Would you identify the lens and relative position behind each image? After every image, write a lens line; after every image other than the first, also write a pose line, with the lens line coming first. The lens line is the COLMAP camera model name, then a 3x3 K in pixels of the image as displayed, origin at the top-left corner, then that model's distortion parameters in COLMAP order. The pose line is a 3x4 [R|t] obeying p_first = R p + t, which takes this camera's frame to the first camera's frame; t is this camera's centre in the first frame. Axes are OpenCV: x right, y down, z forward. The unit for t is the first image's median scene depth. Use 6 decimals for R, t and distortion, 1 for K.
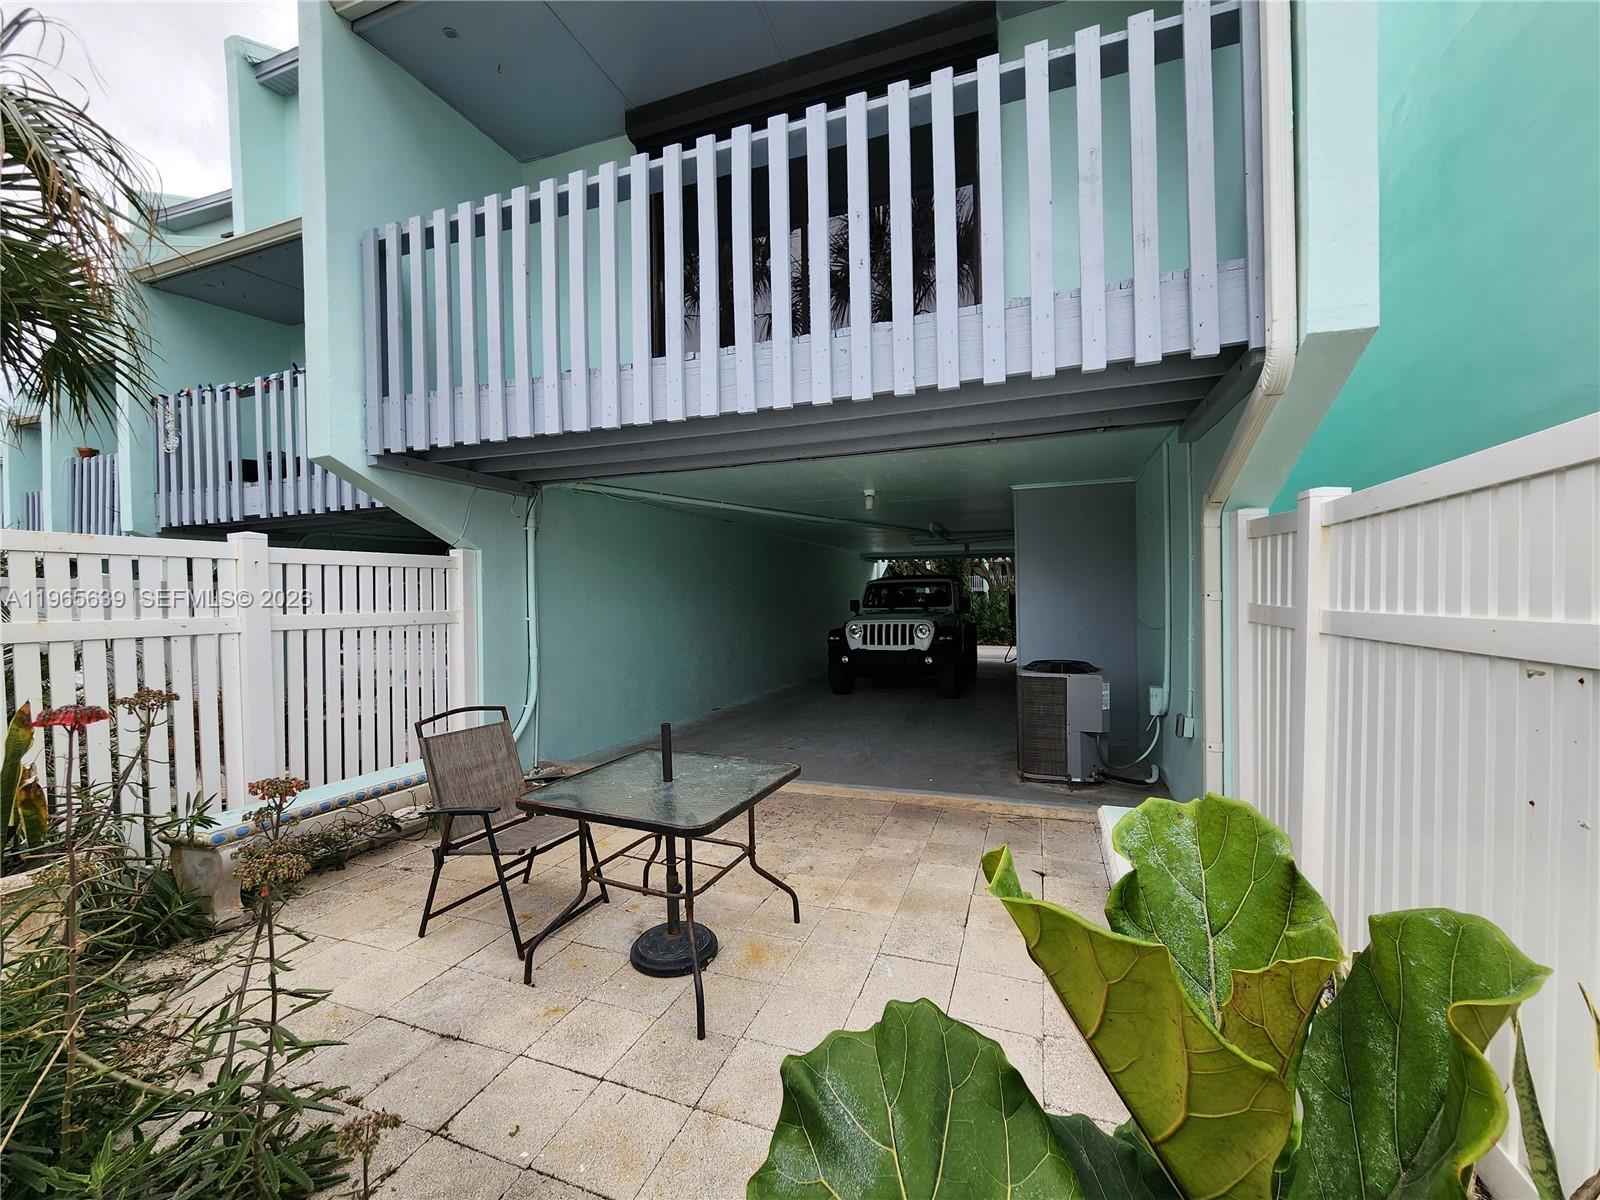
lens RADIAL K [[651.7, 0, 800.0], [0, 651.7, 600.0], [0, 0, 1]] dist [0.000944, -0.000039]
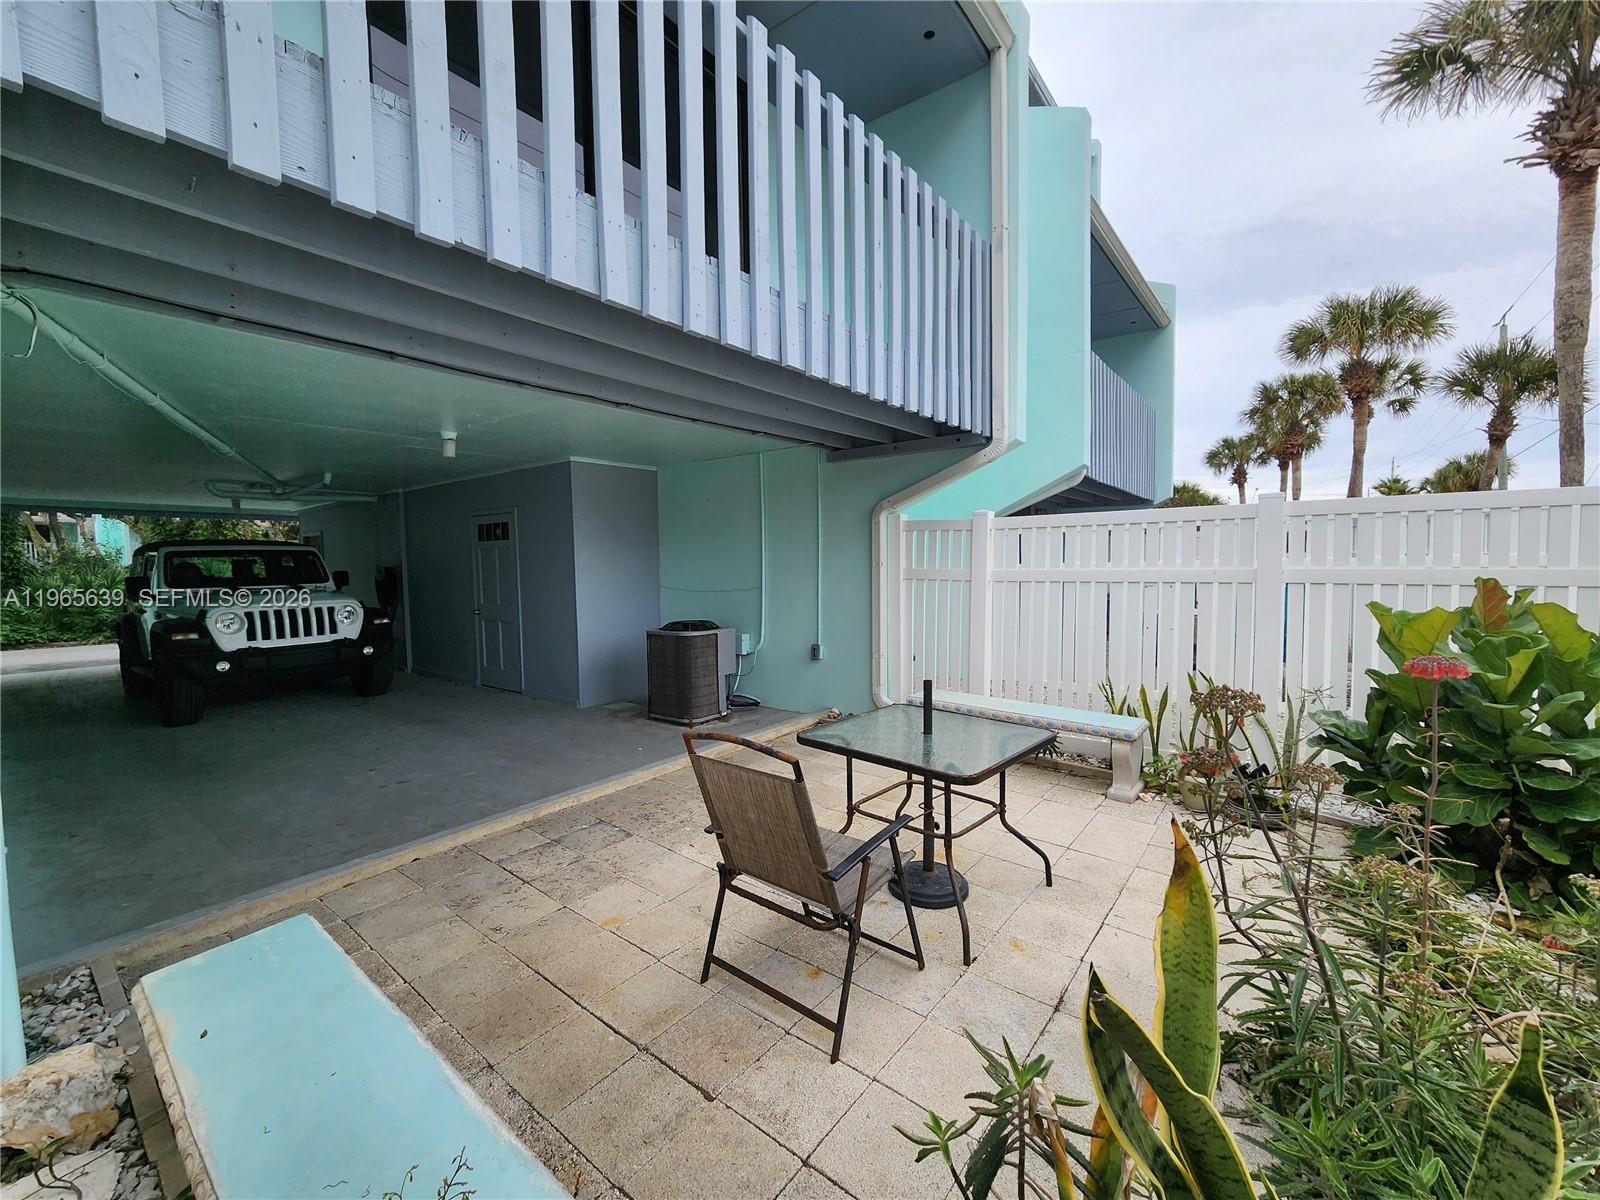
lens RADIAL K [[651.7, 0, 800.0], [0, 651.7, 600.0], [0, 0, 1]] dist [0.000944, -0.000039]
pose [[0.311659, -0.050102, 0.948872, -0.475330], [0.013603, 0.998742, 0.048267, 0.001283], [-0.950097, -0.002135, 0.311948, 0.324312]]
